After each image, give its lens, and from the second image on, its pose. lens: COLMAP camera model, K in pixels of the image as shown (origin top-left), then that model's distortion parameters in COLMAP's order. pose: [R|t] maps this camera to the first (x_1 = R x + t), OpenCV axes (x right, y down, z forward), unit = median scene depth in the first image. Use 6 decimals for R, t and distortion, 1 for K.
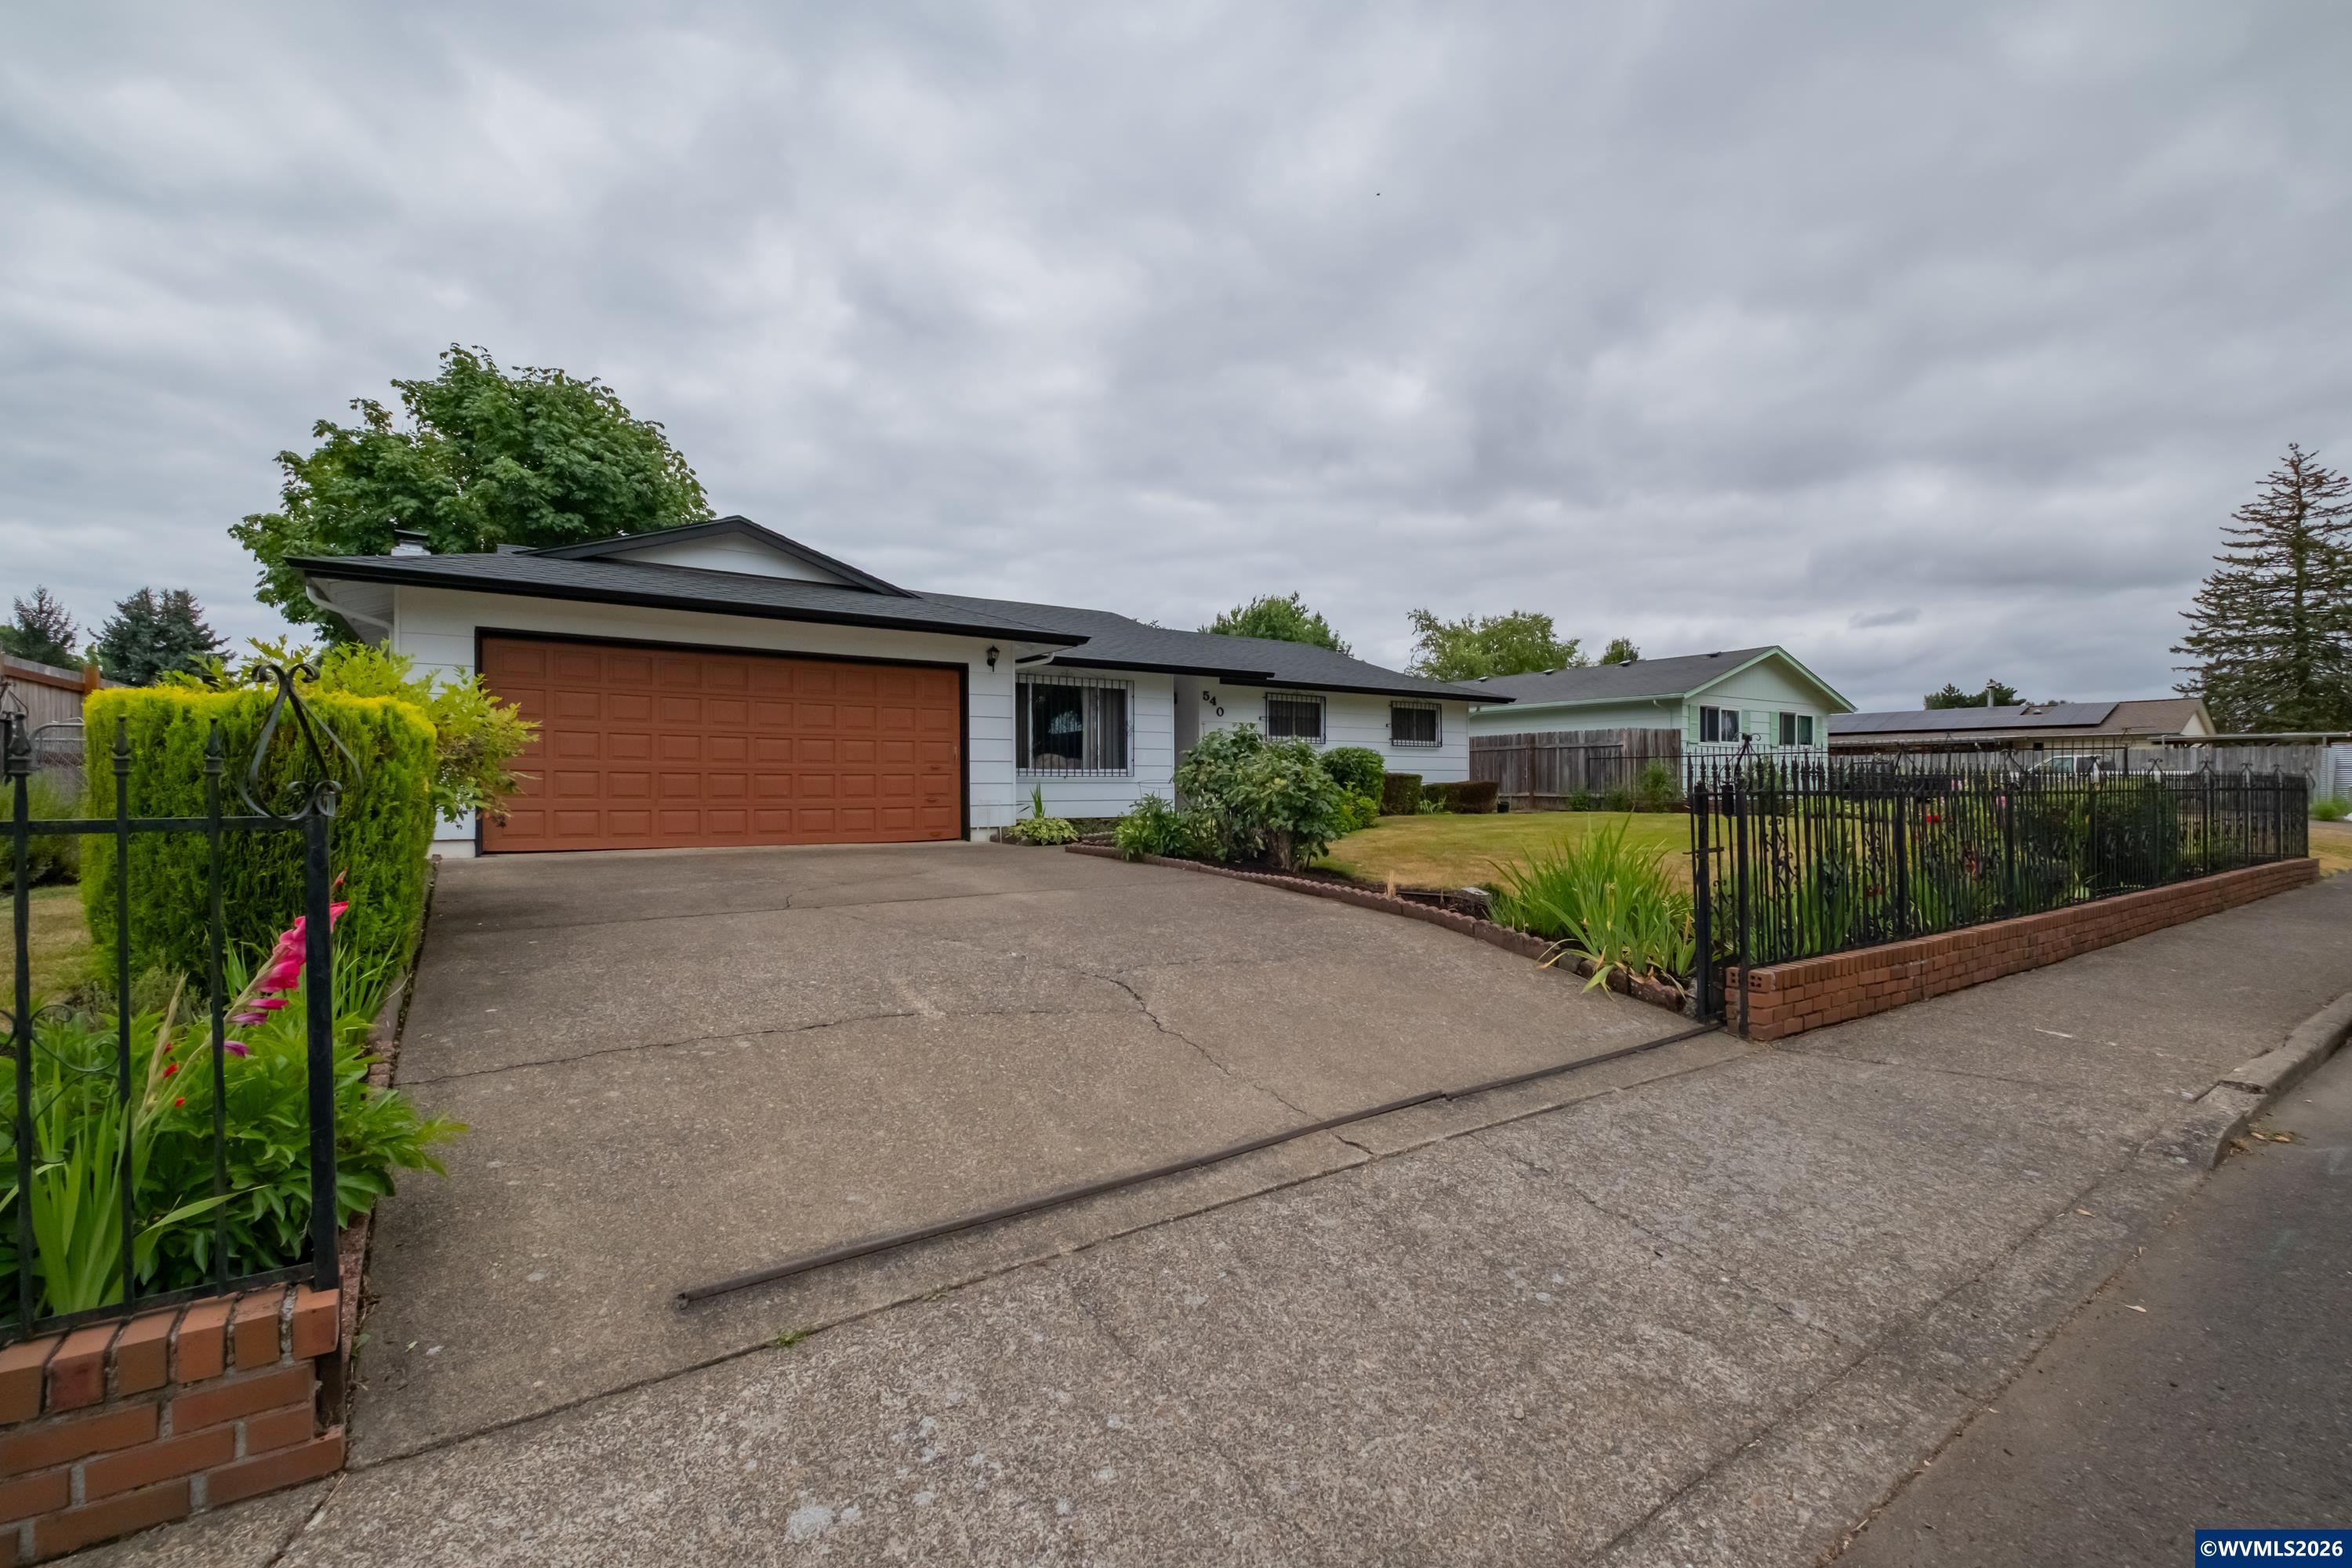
lens RADIAL K [[975.0, 0, 1176.0], [0, 975.0, 784.0], [0, 0, 1]] dist [0.002026, 0.000421]
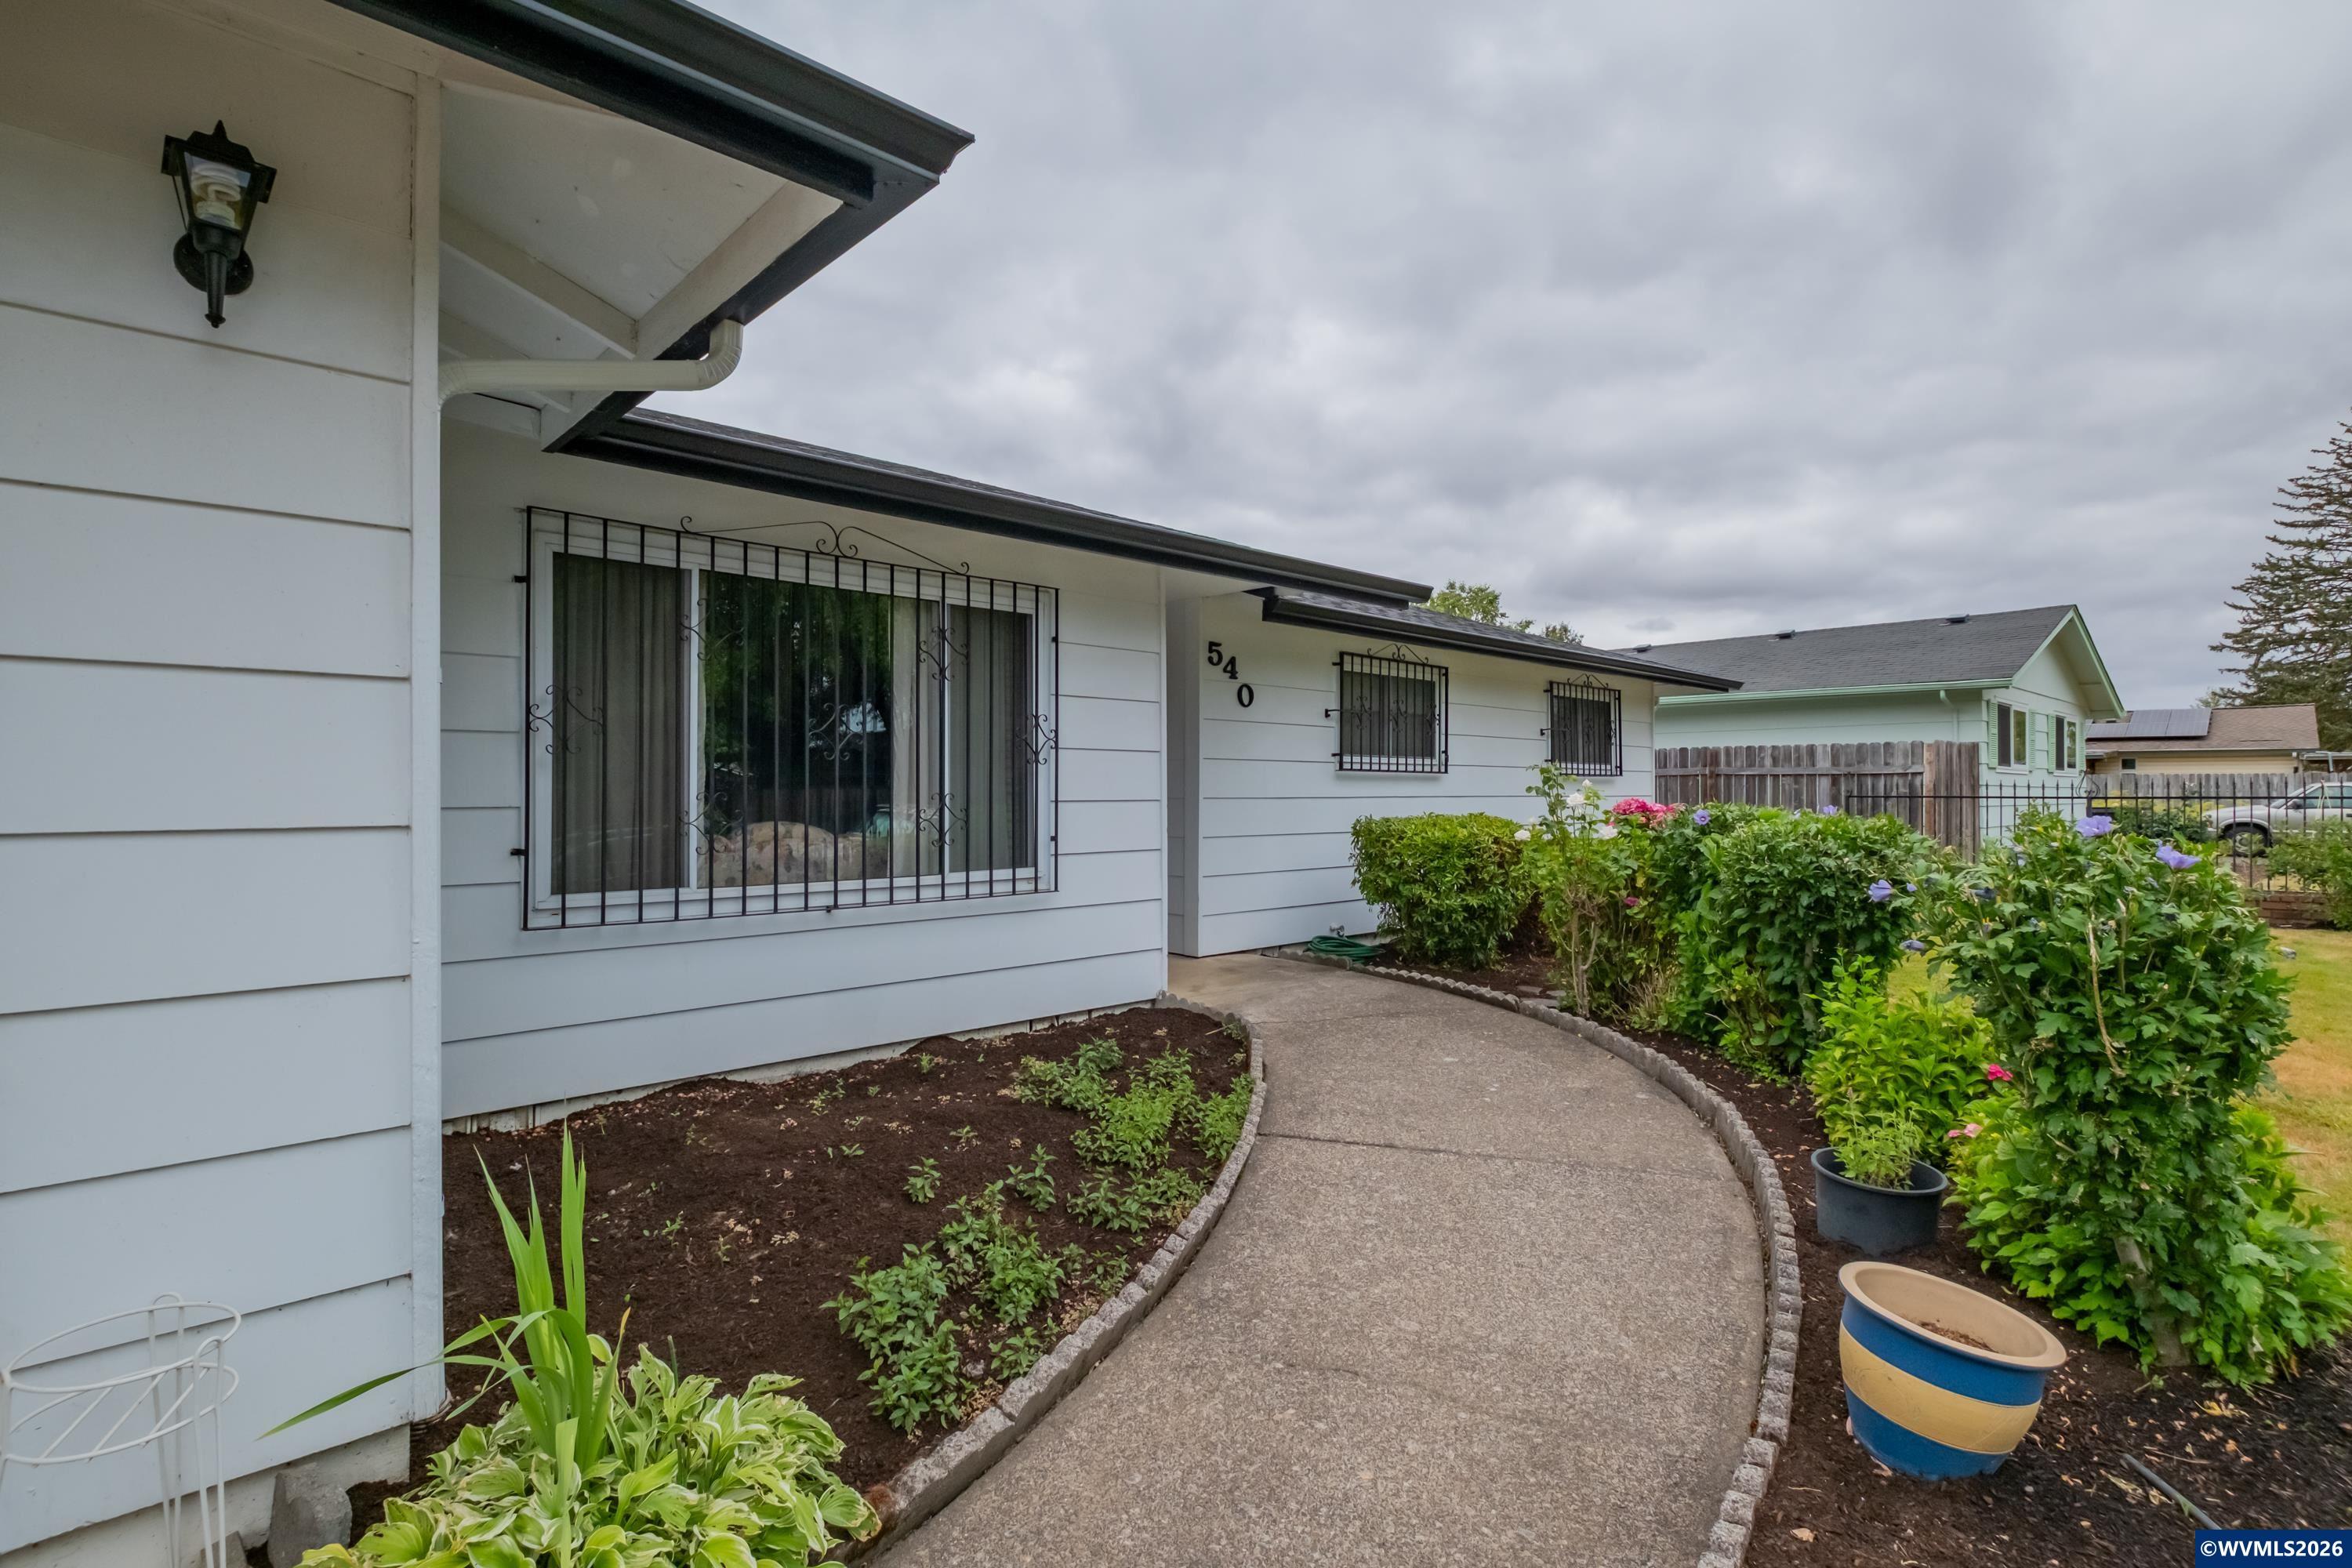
lens RADIAL K [[1116.8, 0, 1176.0], [0, 1116.8, 784.0], [0, 0, 1]] dist [0.011972, 0.000331]
pose [[0.986972, 0.002259, 0.160876, -0.053270], [-0.001009, 0.999969, -0.007849, -0.032752], [-0.160889, 0.007584, 0.986943, 0.529454]]
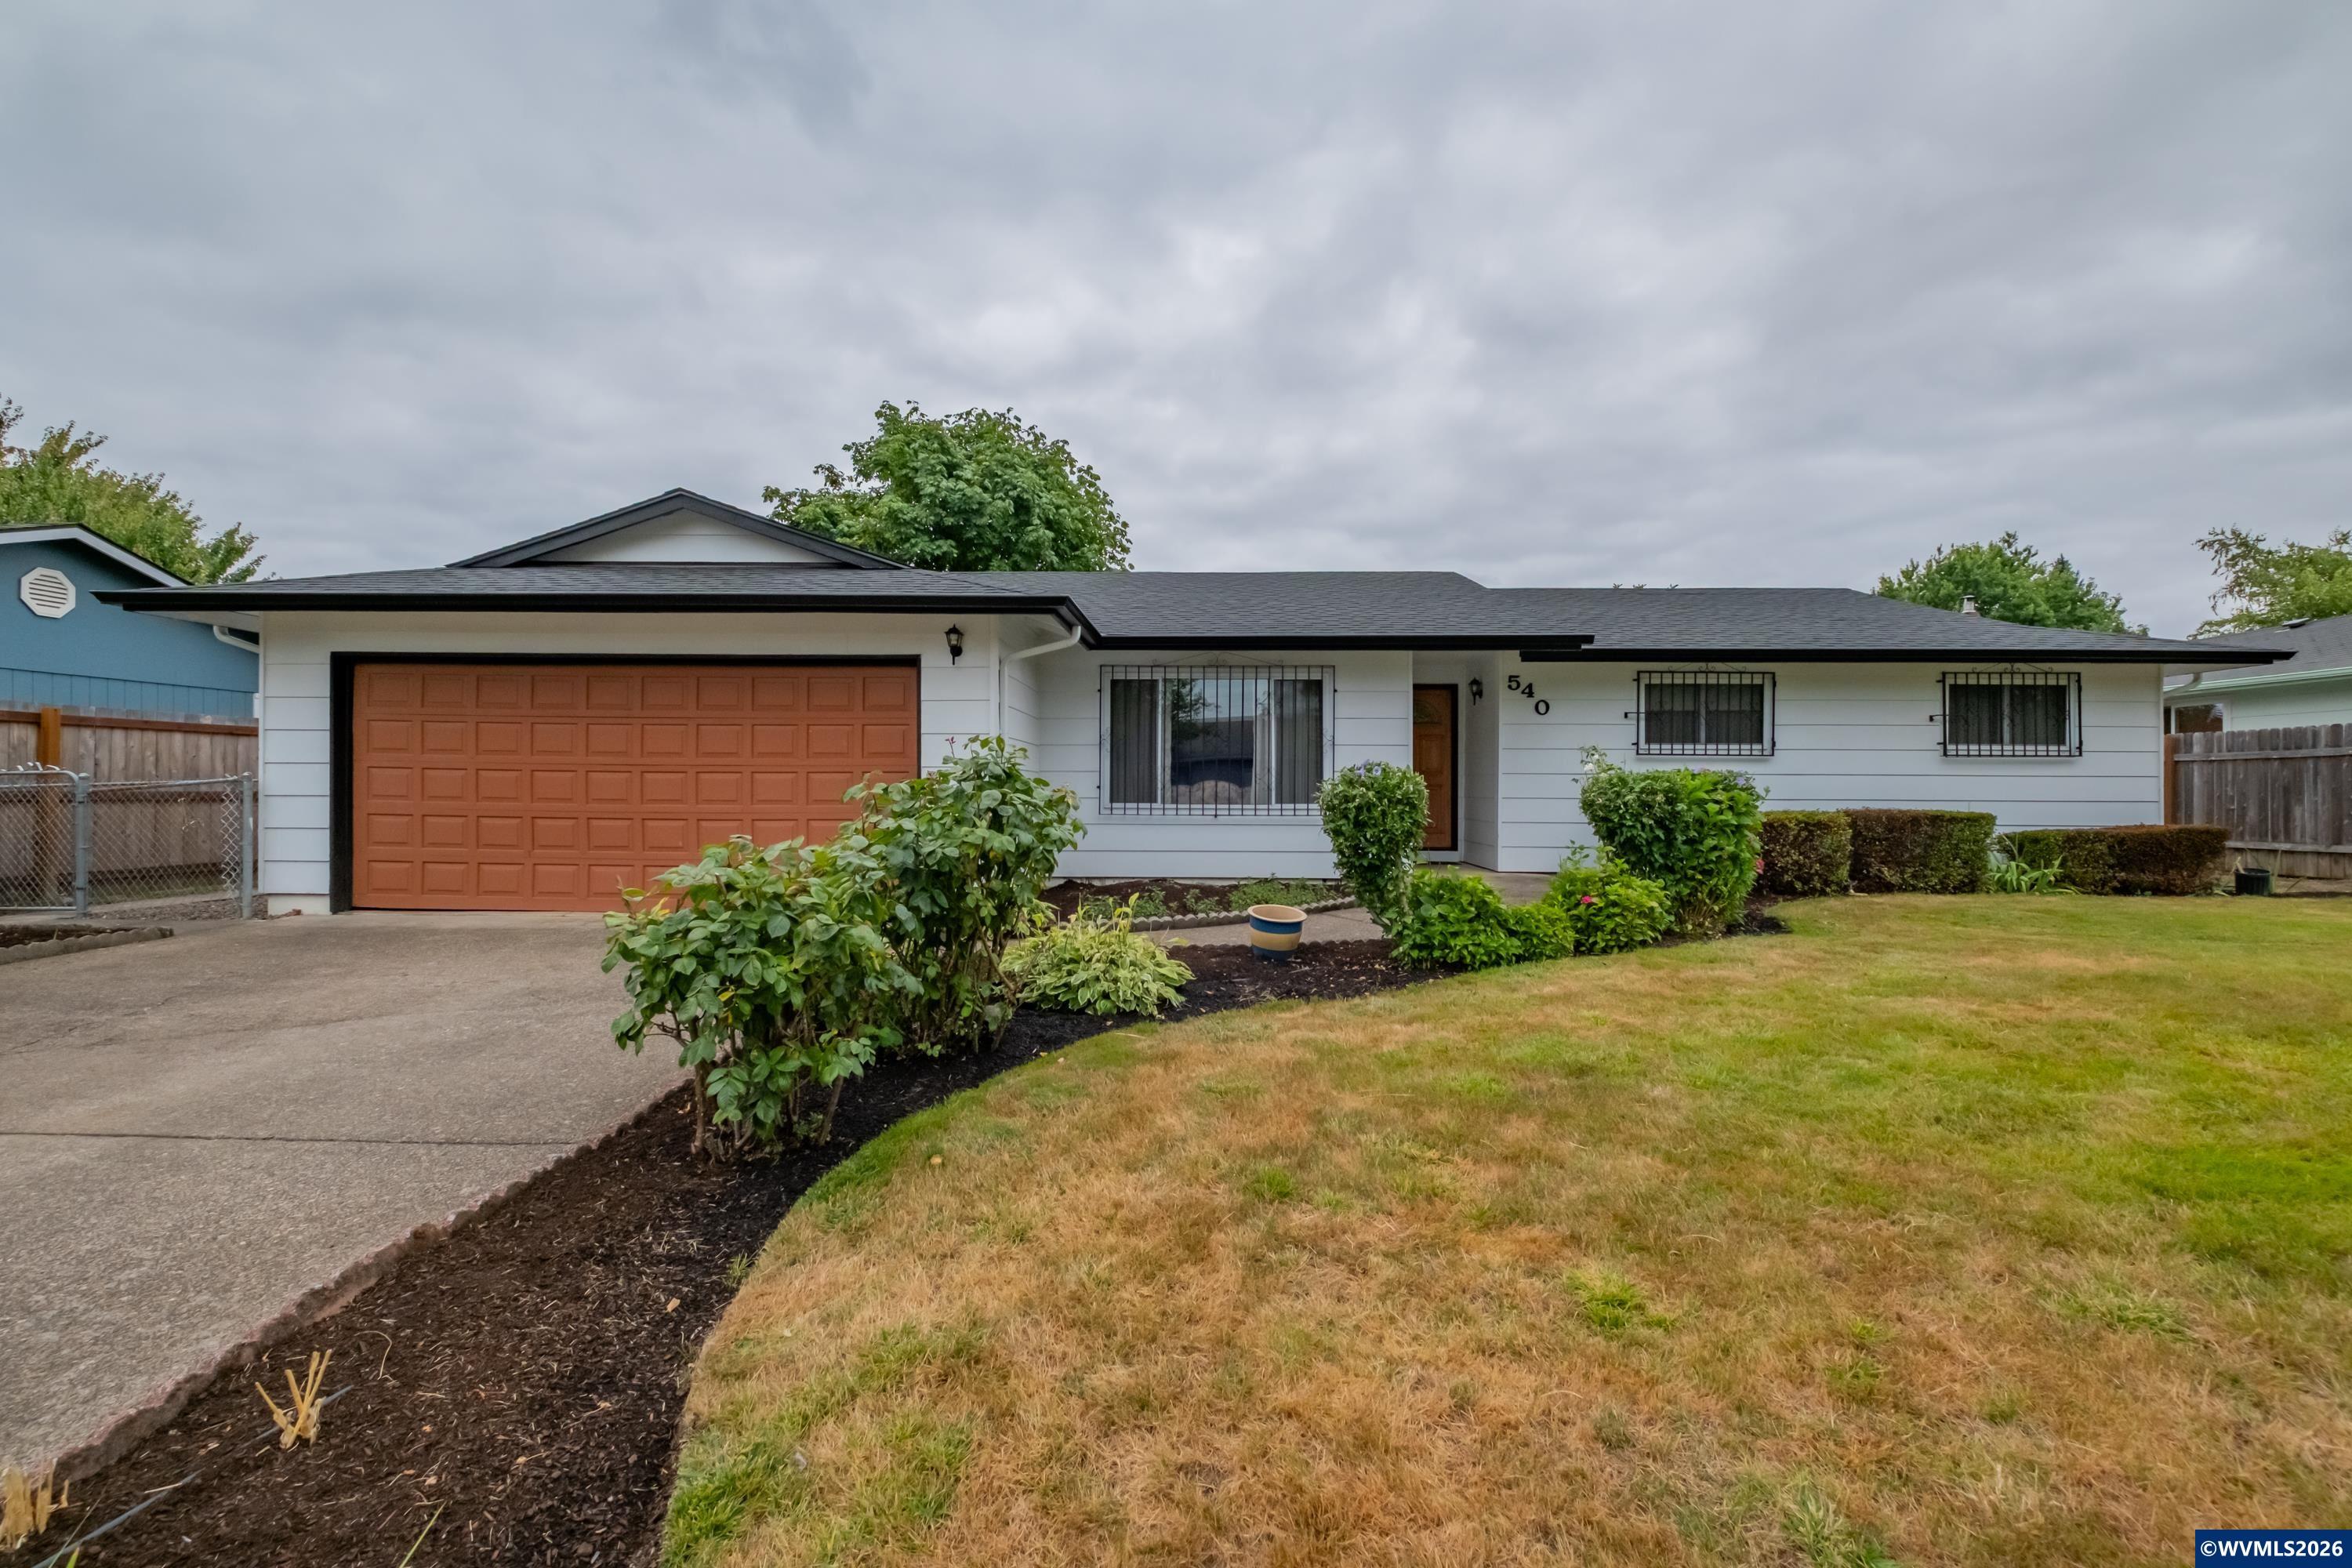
lens RADIAL K [[935.6, 0, 1176.0], [0, 935.6, 784.0], [0, 0, 1]] dist [-0.000404, -0.000120]
pose [[0.818440, 0.006223, -0.574558, 0.186750], [-0.006790, 0.999976, 0.001158, -0.023714], [0.574552, 0.002954, 0.818463, 0.367279]]
